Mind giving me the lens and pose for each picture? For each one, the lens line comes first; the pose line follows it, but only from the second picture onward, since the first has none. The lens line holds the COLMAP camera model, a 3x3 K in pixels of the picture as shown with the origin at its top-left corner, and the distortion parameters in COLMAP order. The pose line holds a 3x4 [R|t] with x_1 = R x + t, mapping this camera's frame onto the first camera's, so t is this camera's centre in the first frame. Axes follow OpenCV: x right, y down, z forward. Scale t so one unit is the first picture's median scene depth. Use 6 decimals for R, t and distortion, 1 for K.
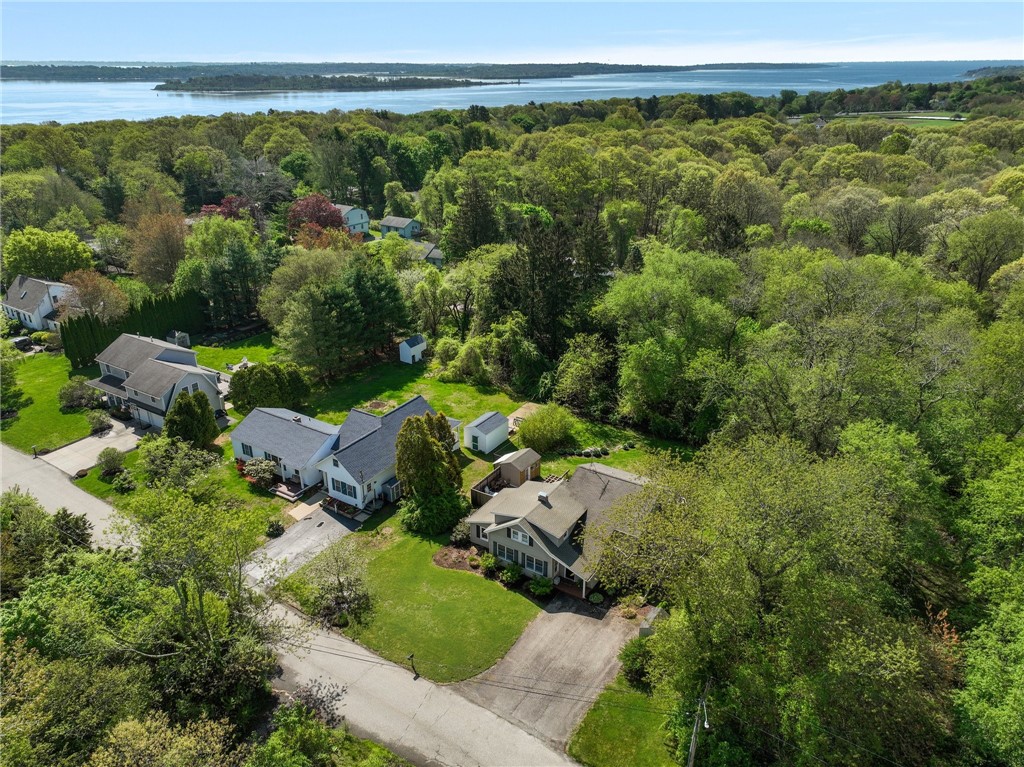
lens RADIAL K [[701.0, 0, 512.0], [0, 701.0, 383.5], [0, 0, 1]] dist [0.001825, 0.006256]
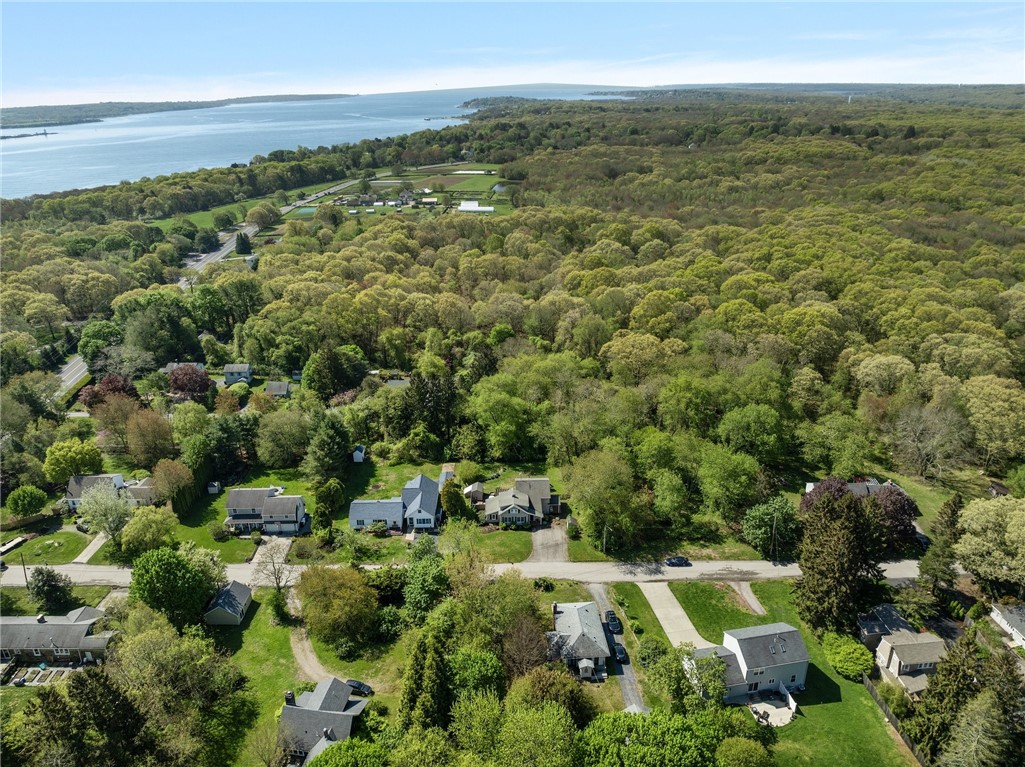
lens RADIAL K [[718.4, 0, 478.0], [0, 718.4, 378.6], [0, 0, 1]] dist [-0.000603, -0.029919]
pose [[0.845868, -0.219332, 0.486211, -0.962473], [0.239329, 0.970700, 0.021523, -0.264931], [-0.476685, 0.098159, 0.873577, -1.004371]]
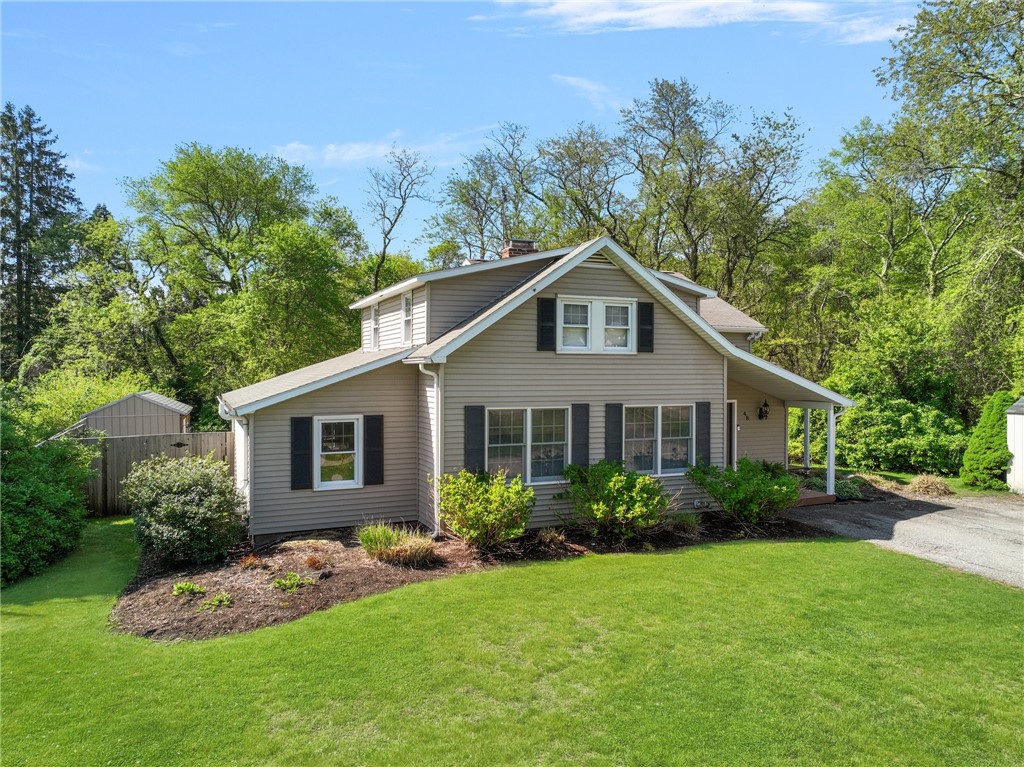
lens RADIAL K [[701.0, 0, 512.0], [0, 701.0, 383.5], [0, 0, 1]] dist [0.001825, 0.006256]
pose [[0.556021, -0.006250, 0.831145, -0.140240], [0.330416, 0.919224, -0.214130, 0.199068], [-0.762670, 0.393684, 0.513173, 0.657592]]
